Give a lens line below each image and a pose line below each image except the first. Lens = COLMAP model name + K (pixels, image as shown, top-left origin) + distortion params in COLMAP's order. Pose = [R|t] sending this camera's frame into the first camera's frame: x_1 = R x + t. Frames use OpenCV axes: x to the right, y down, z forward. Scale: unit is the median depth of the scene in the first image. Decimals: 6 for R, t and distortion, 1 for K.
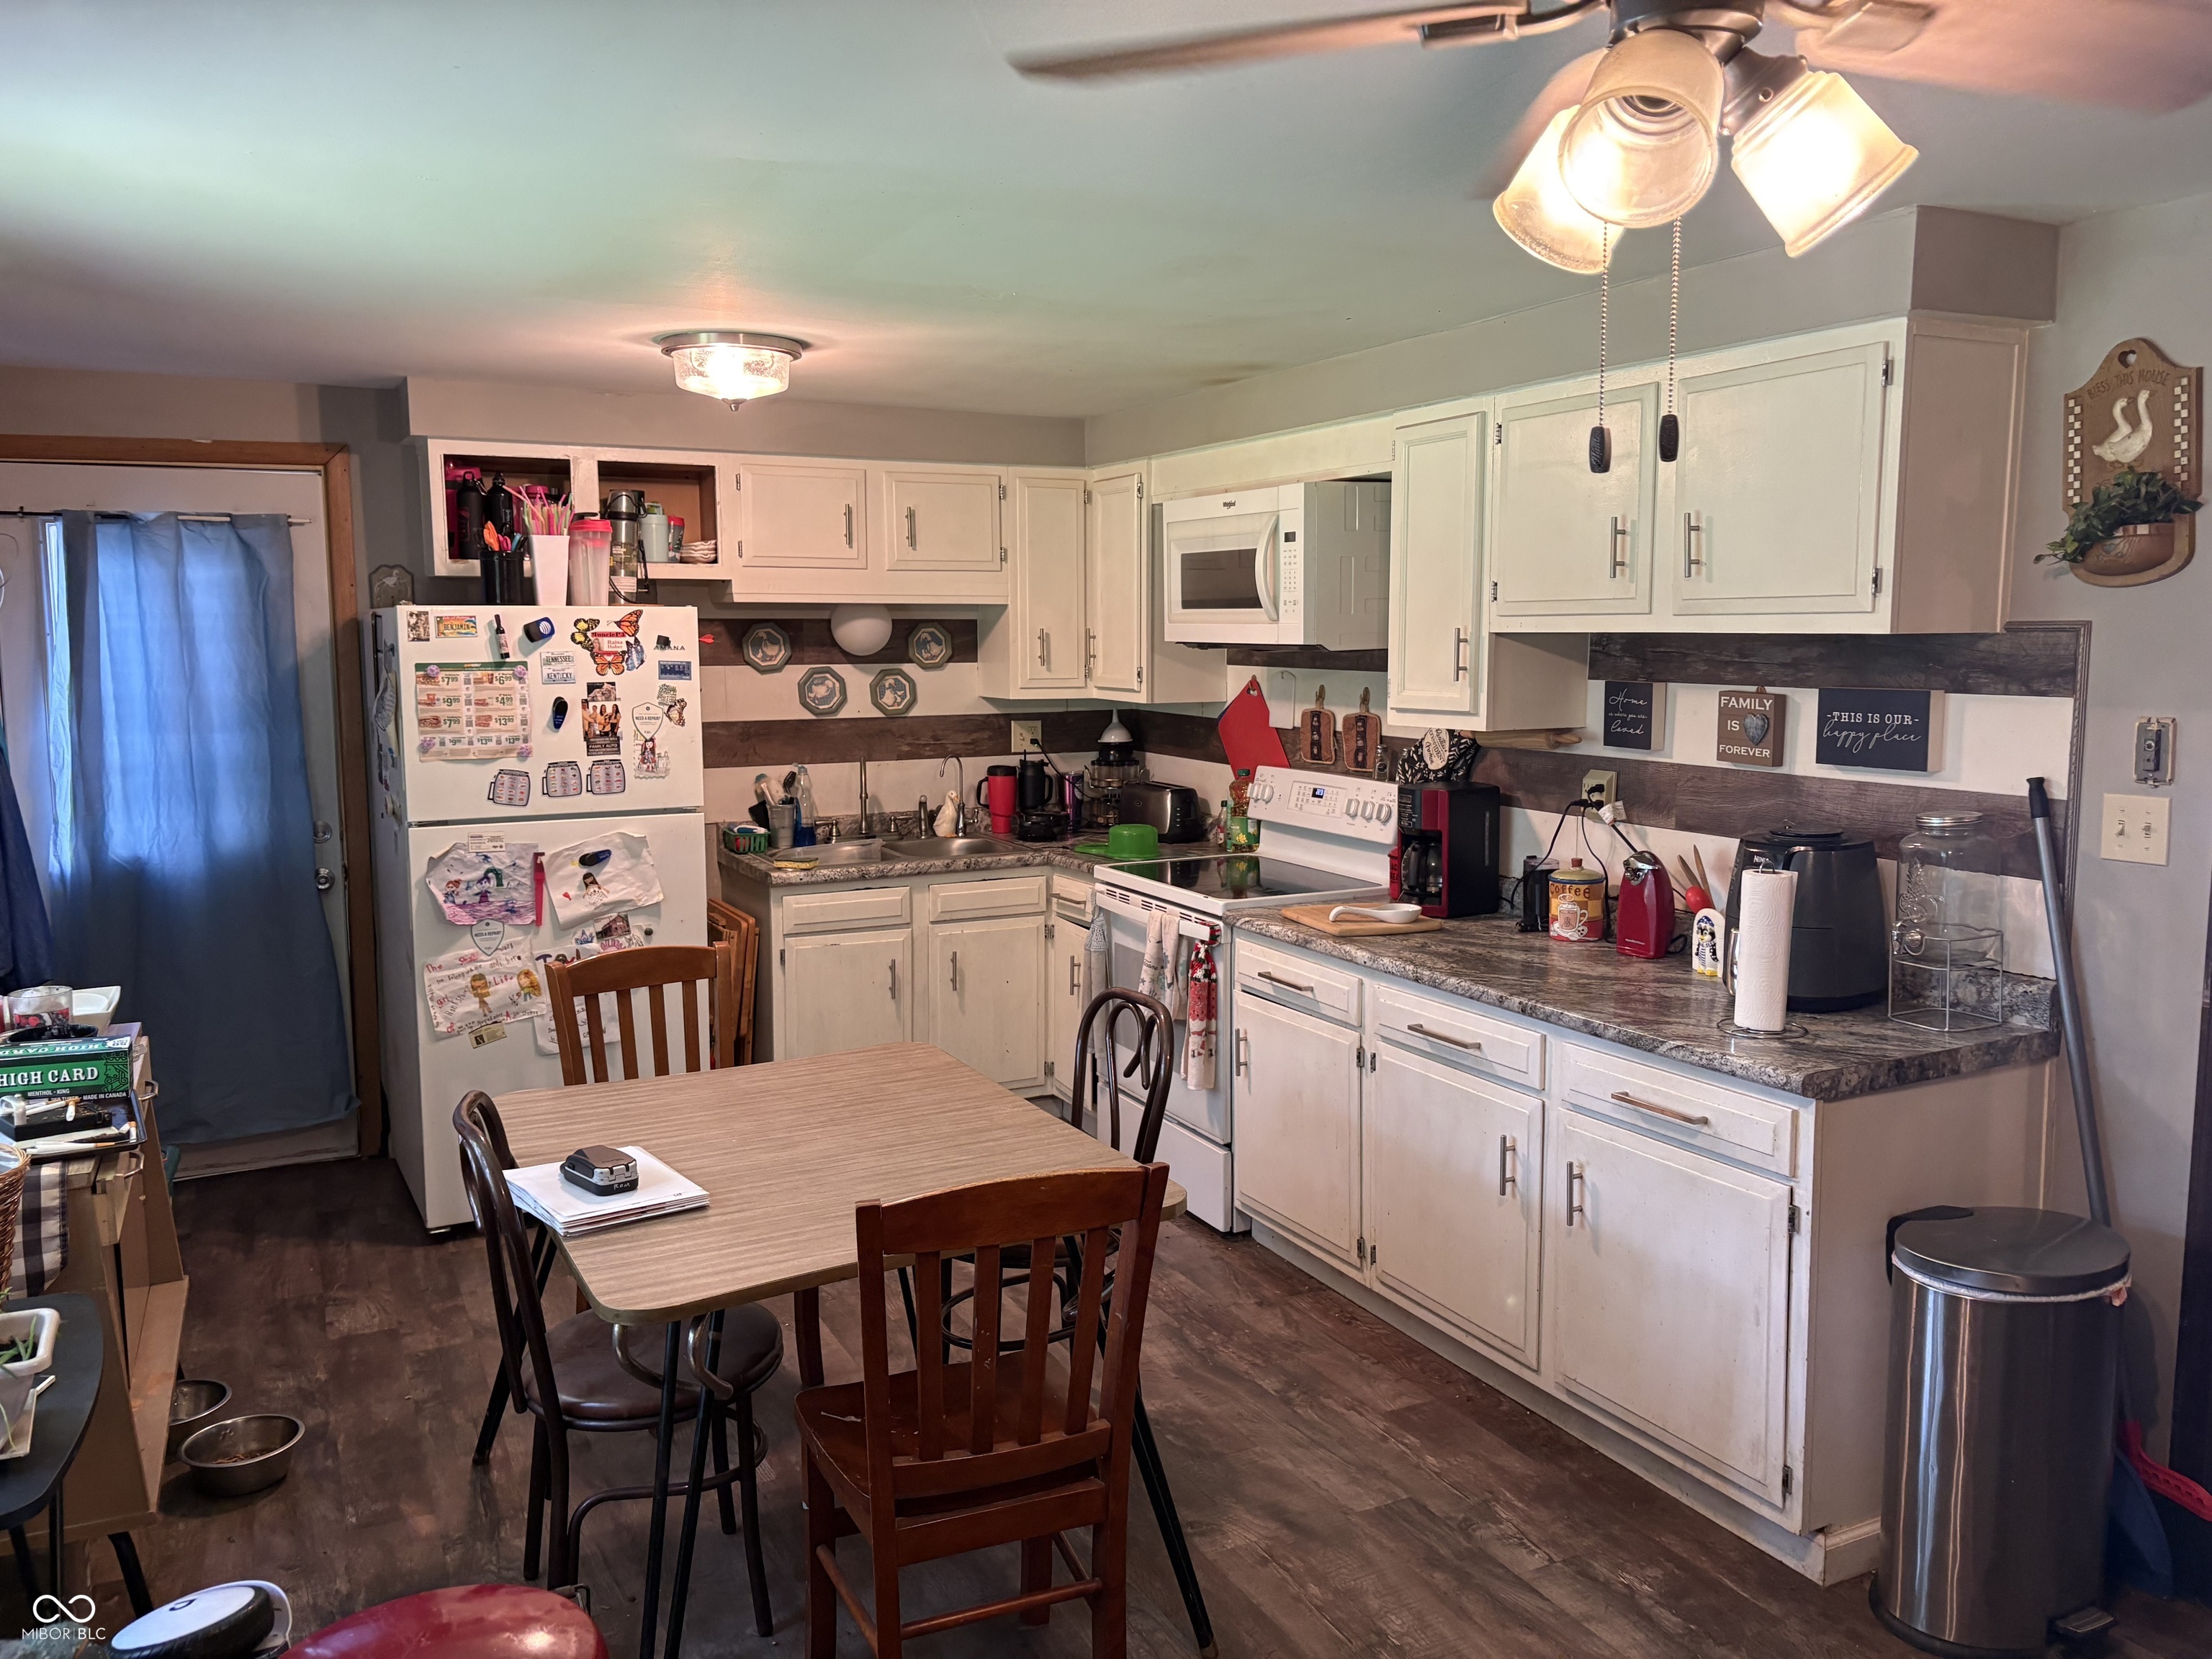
lens RADIAL K [[1675.6, 0, 1118.2], [0, 1675.6, 832.5], [0, 0, 1]] dist [0.062589, -0.052600]
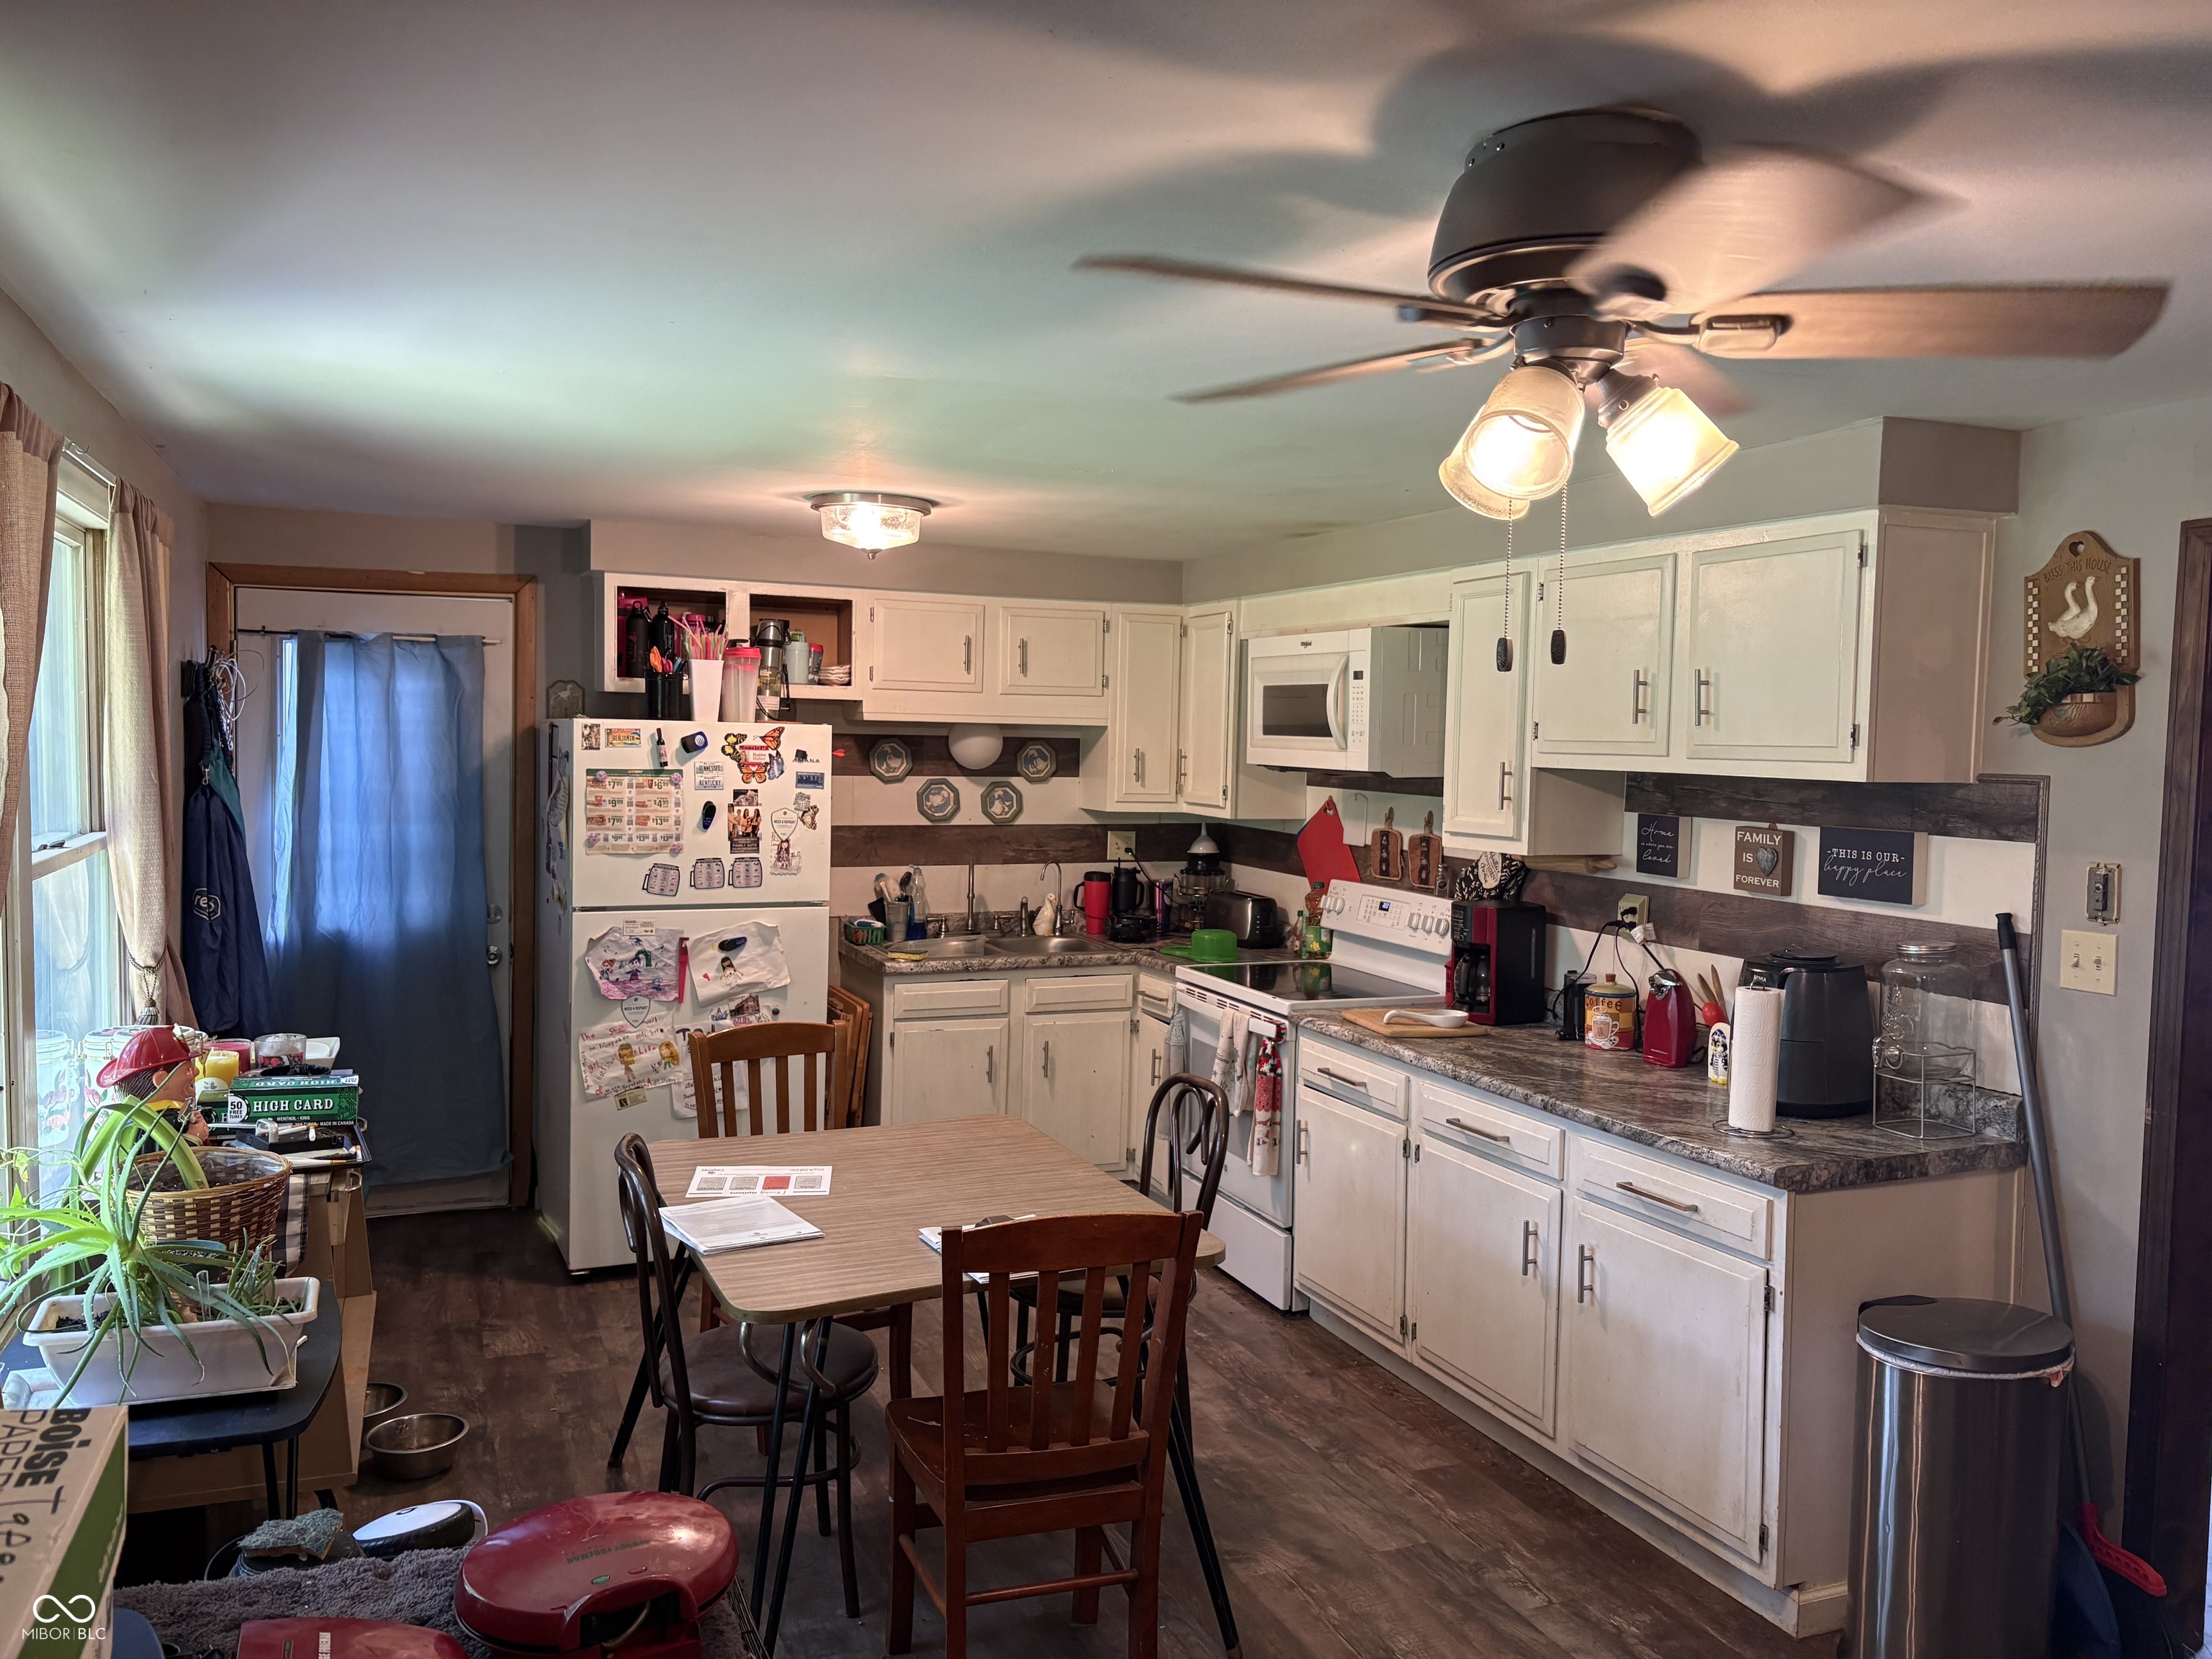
lens RADIAL K [[1675.6, 0, 1114.1], [0, 1675.6, 829.2], [0, 0, 1]] dist [0.062589, -0.052600]
pose [[0.997027, 0.028586, -0.071559, 0.029482], [-0.033248, 0.997342, -0.064830, 0.003976], [0.069515, 0.067016, 0.995327, -0.137939]]
